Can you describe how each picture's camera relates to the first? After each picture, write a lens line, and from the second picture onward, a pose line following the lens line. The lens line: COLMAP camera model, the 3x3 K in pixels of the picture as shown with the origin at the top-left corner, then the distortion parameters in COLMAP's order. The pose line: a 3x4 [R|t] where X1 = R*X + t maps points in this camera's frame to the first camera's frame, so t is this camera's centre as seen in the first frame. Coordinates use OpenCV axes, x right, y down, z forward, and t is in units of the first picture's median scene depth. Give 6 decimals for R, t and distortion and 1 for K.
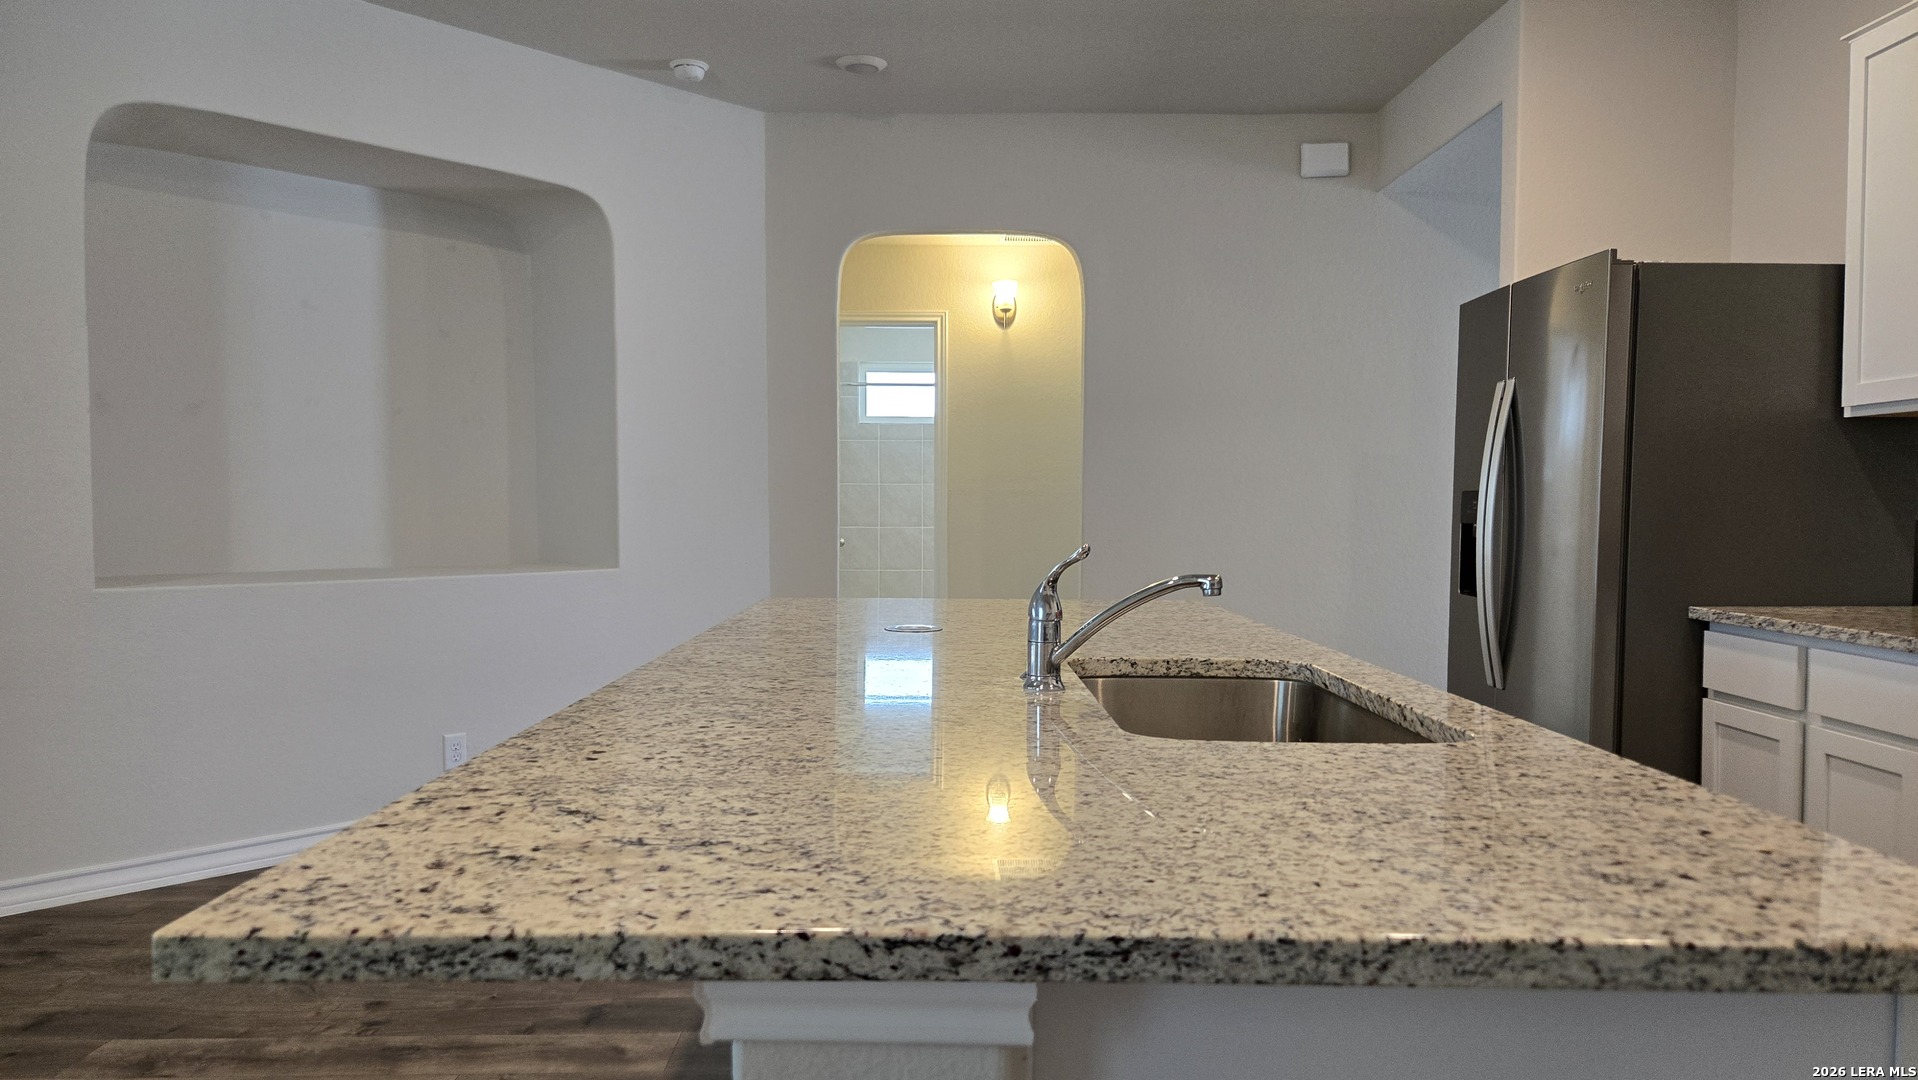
lens RADIAL K [[1290.7, 0, 949.6], [0, 1290.7, 538.7], [0, 0, 1]] dist [0.028295, -0.000709]
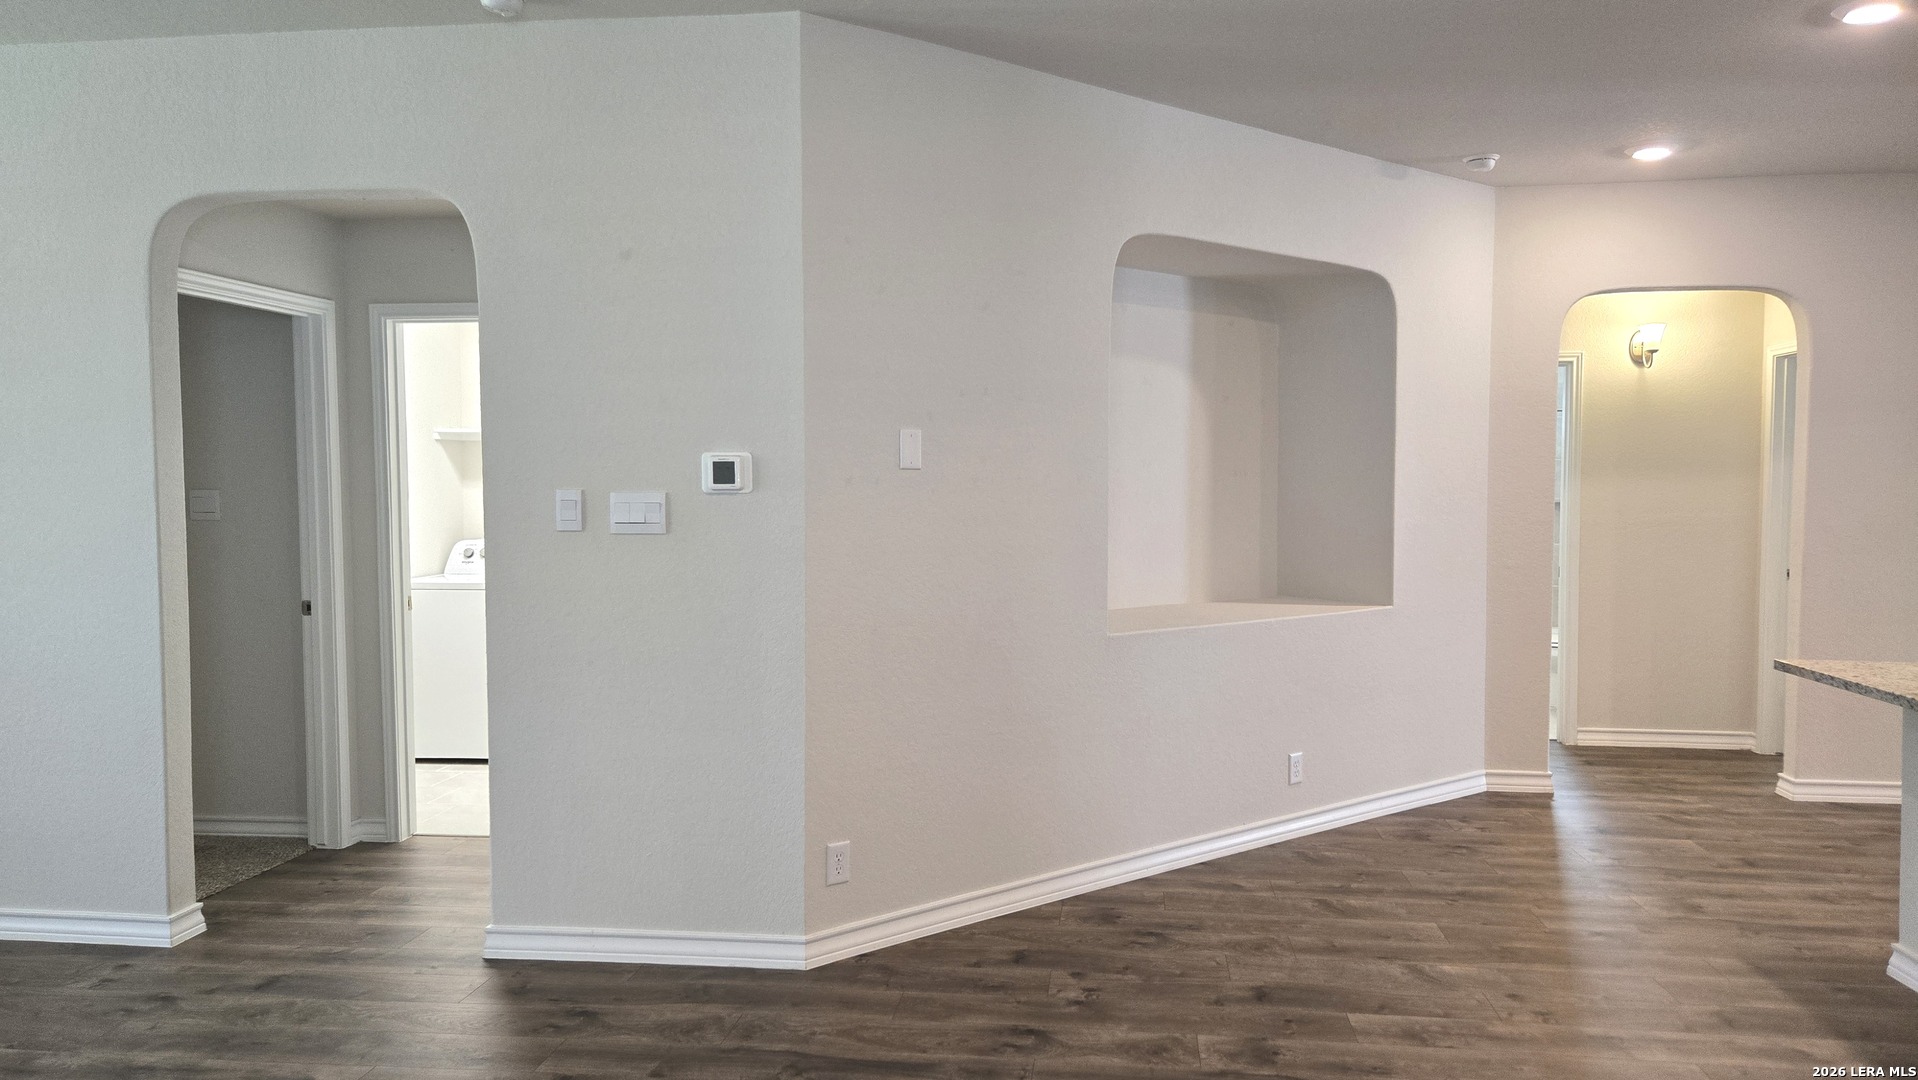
lens RADIAL K [[1290.7, 0, 949.6], [0, 1290.7, 538.7], [0, 0, 1]] dist [0.028295, -0.000709]
pose [[0.991508, 0.001184, -0.130041, -0.505978], [0.001684, 0.999758, 0.021944, -0.063022], [0.130036, -0.021976, 0.991266, -0.171436]]
